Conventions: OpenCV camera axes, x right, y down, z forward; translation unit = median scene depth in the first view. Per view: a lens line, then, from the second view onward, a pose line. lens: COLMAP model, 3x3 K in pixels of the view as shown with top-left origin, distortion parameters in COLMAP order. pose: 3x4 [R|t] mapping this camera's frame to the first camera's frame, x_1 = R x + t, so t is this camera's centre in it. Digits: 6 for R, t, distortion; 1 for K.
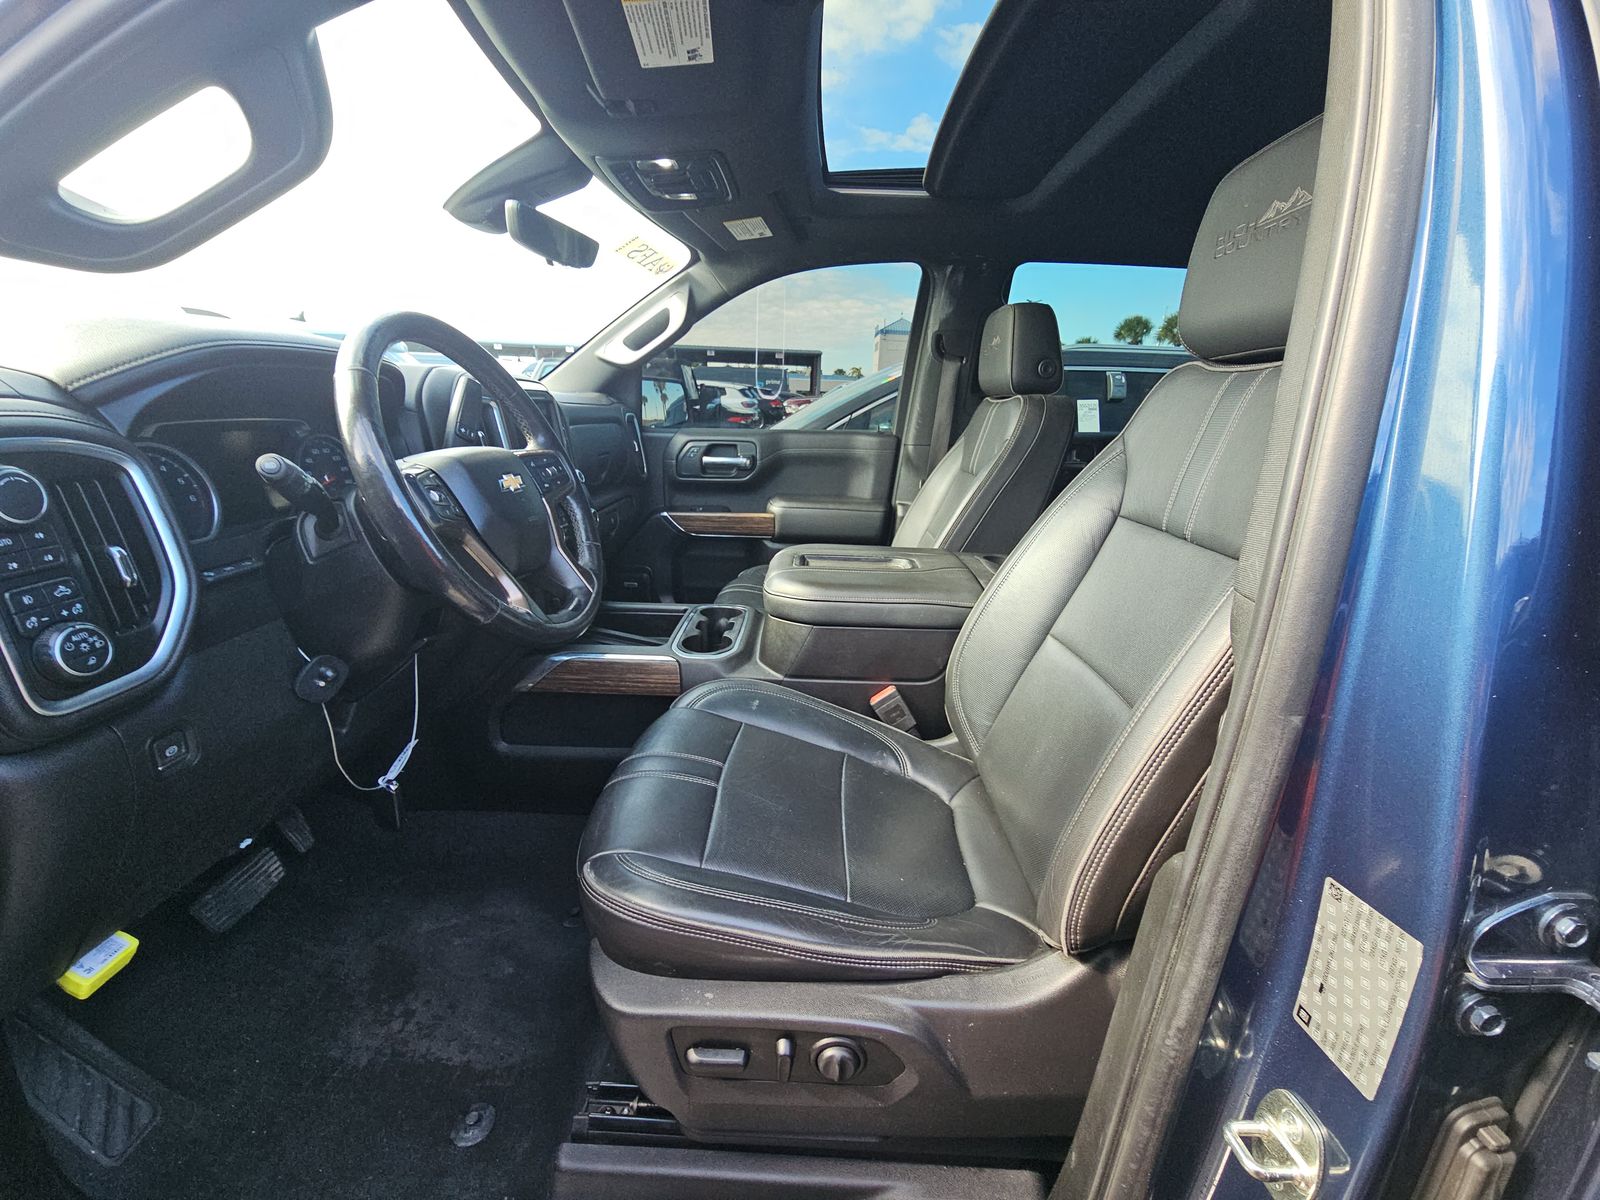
lens RADIAL K [[641.3, 0, 804.3], [0, 641.3, 599.7], [0, 0, 1]] dist [0.000206, -0.000098]
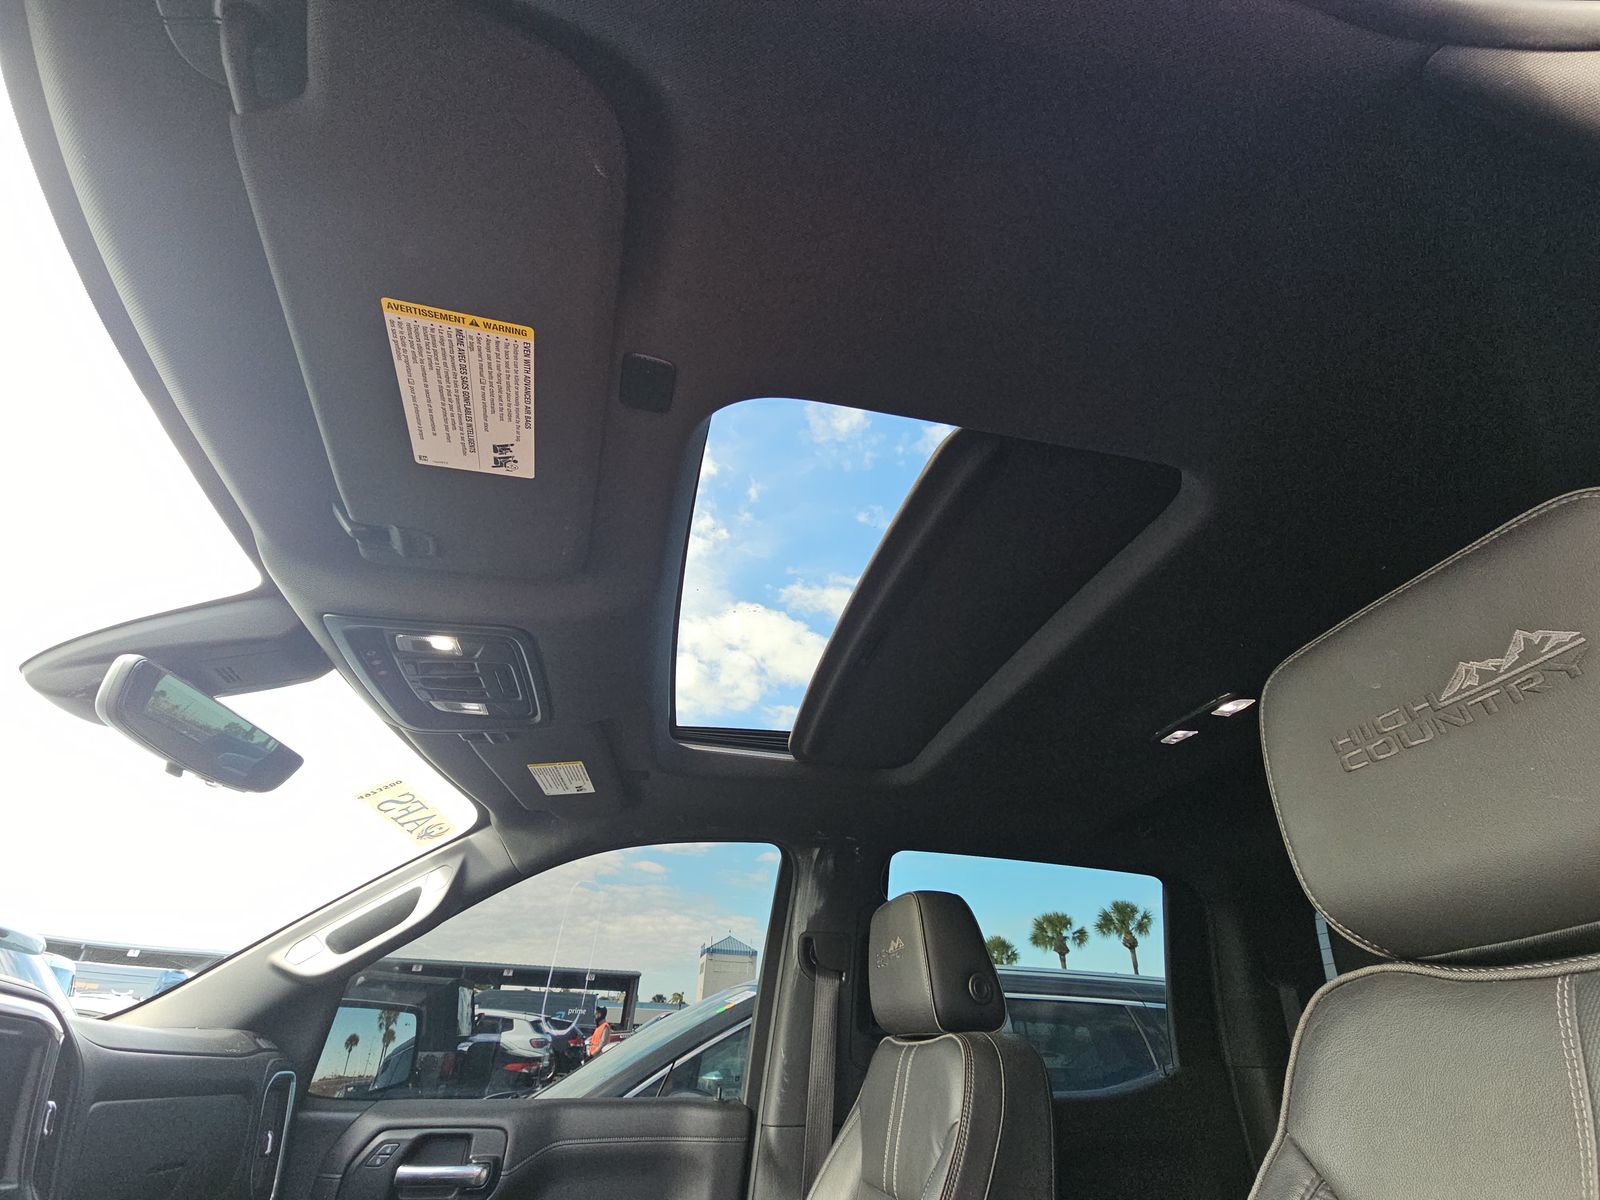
lens RADIAL K [[641.3, 0, 804.3], [0, 641.3, 599.7], [0, 0, 1]] dist [0.000206, -0.000098]
pose [[0.970738, 0.132020, 0.200596, 0.007357], [0.074728, 0.627781, -0.774795, -0.087402], [-0.228219, 0.767112, 0.599545, 0.263391]]
